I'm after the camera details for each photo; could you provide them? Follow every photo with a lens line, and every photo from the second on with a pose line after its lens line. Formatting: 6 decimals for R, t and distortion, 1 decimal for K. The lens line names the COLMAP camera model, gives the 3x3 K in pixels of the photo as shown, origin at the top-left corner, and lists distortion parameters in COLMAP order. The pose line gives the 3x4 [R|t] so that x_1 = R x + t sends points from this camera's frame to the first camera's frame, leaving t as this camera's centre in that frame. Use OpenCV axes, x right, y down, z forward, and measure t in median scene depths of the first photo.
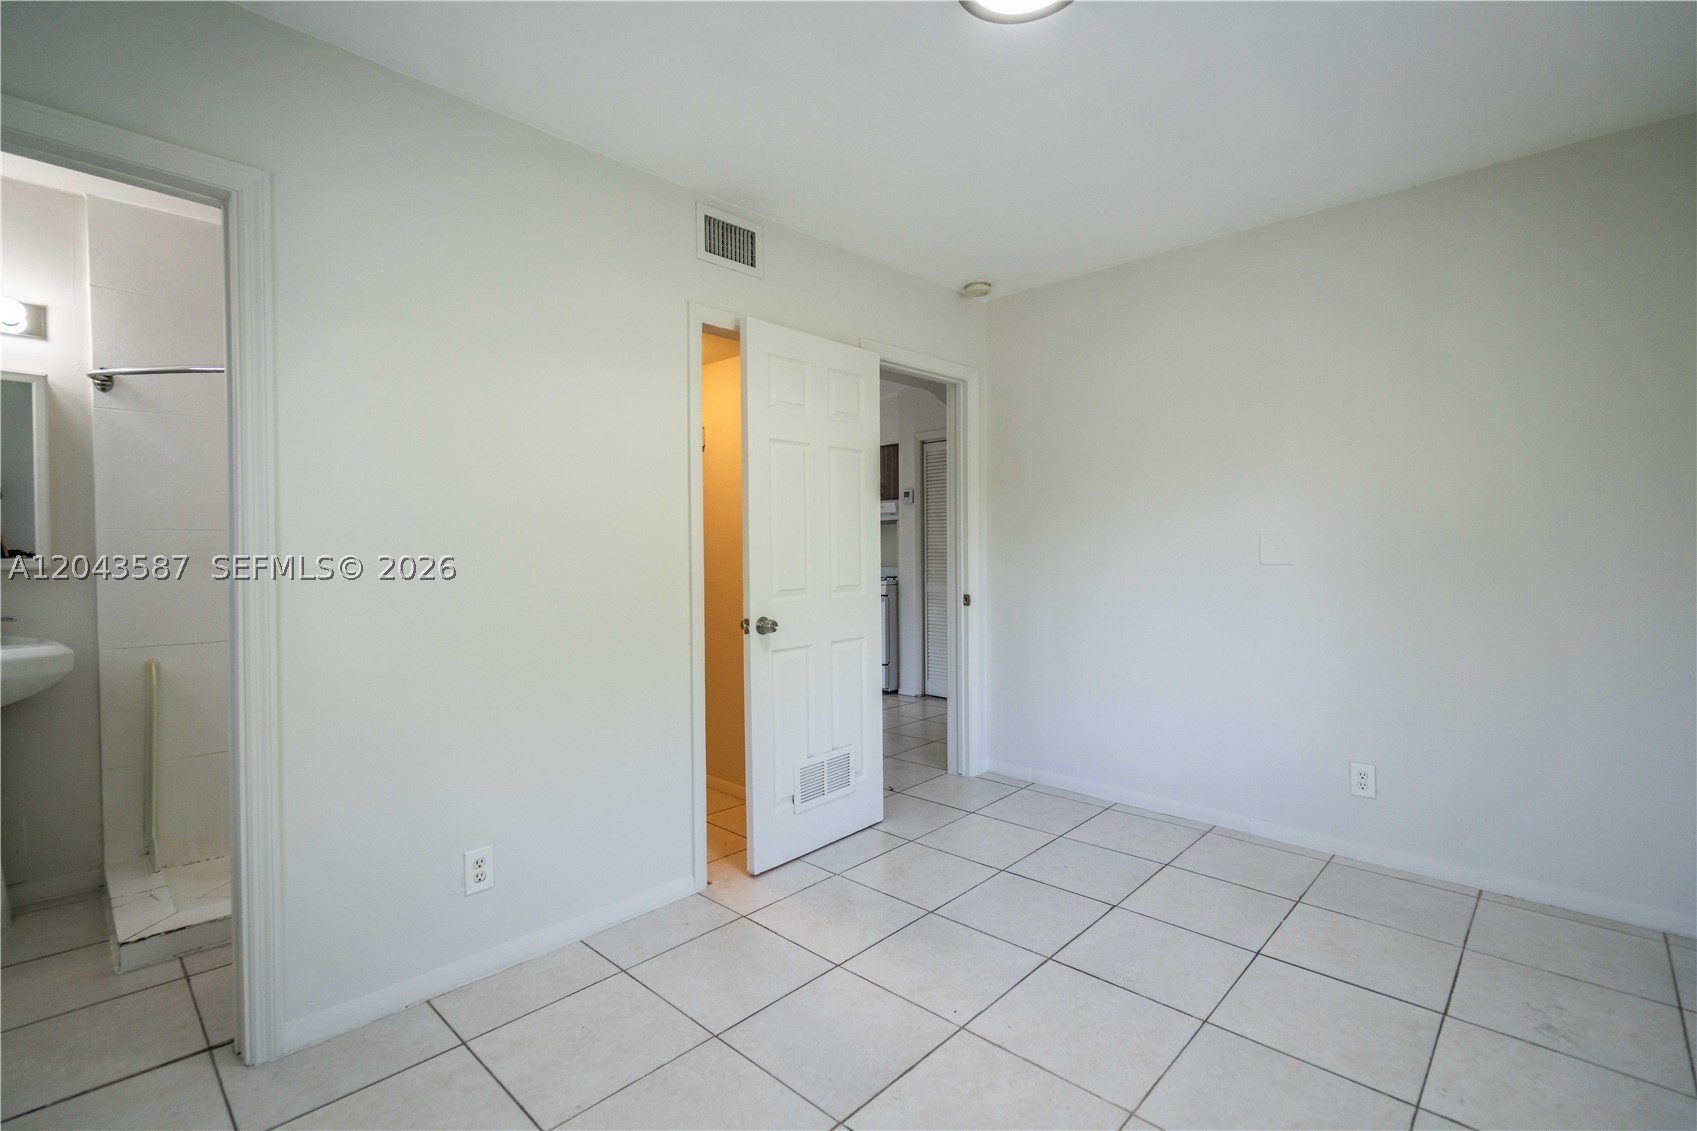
lens RADIAL K [[776.9, 0, 854.2], [0, 776.9, 562.4], [0, 0, 1]] dist [-0.009806, 0.001261]
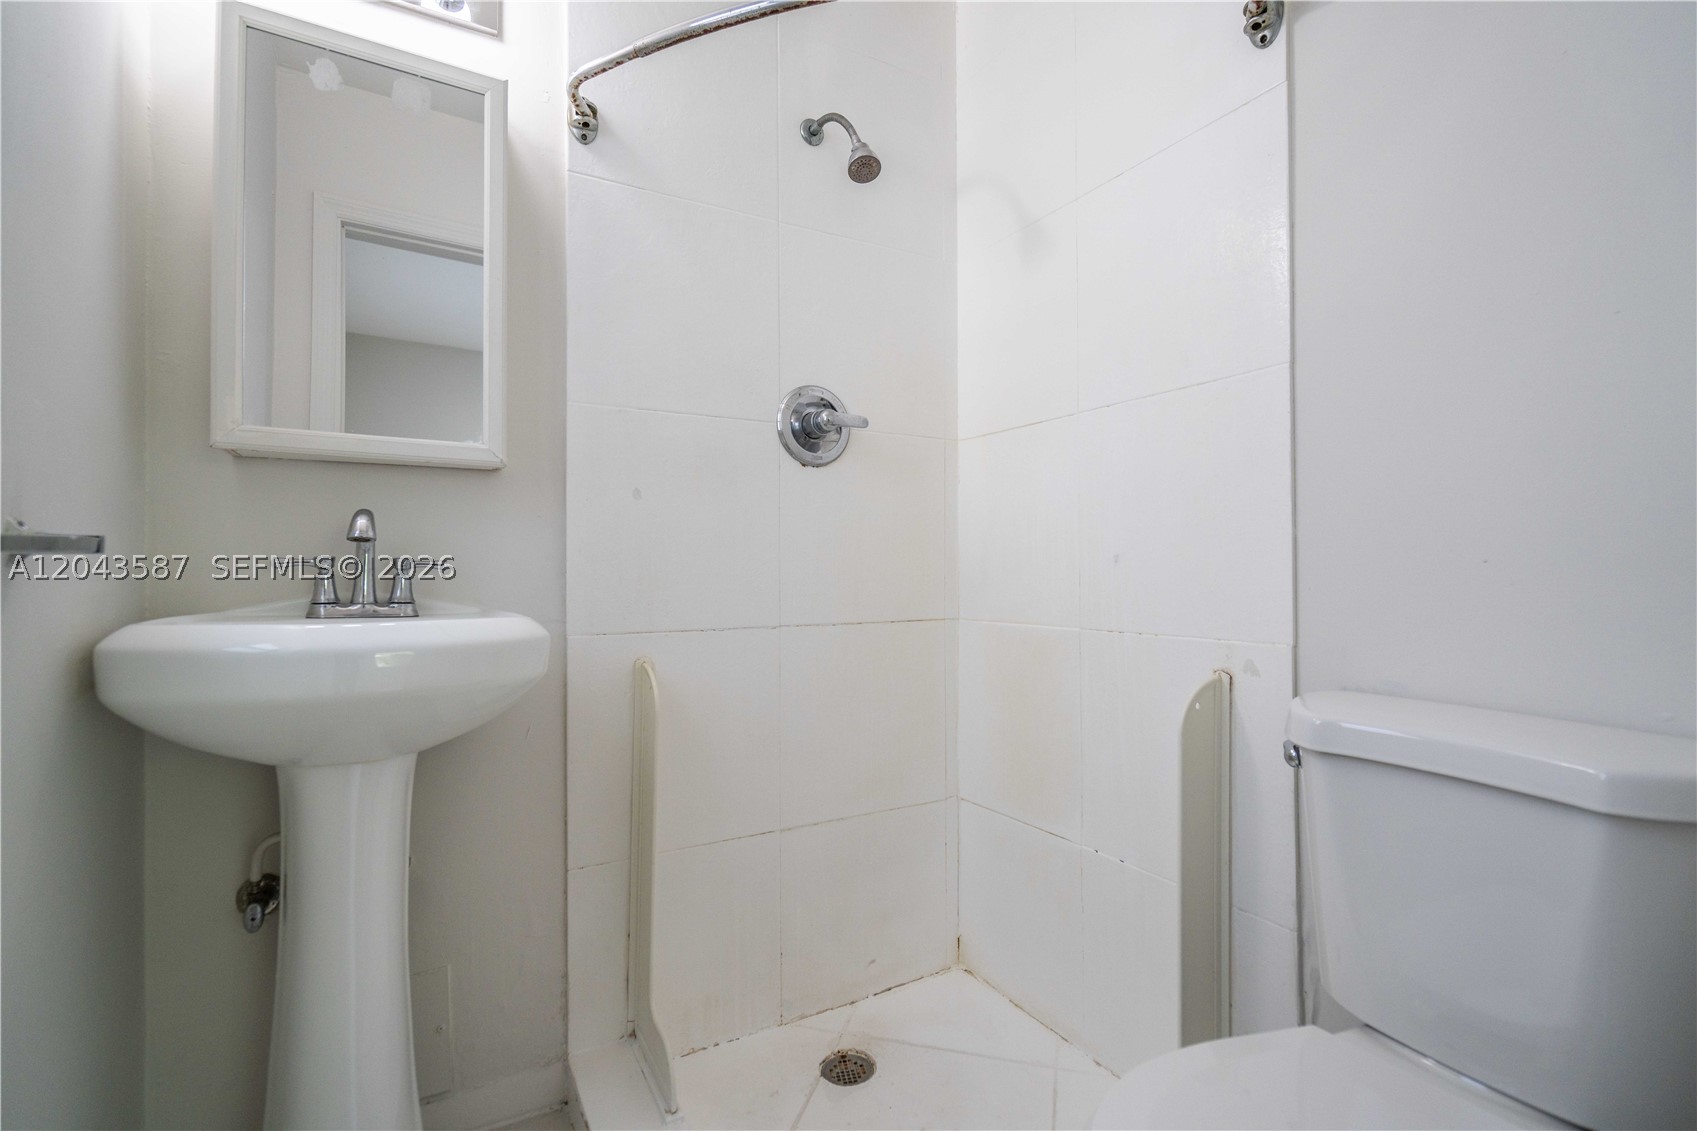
lens RADIAL K [[776.9, 0, 840.5], [0, 776.9, 567.5], [0, 0, 1]] dist [-0.009806, 0.001261]
pose [[0.952736, 0.007762, -0.303701, -0.648963], [-0.013602, 0.999761, -0.017119, 0.075037], [0.303496, 0.020441, 0.952614, 0.559847]]
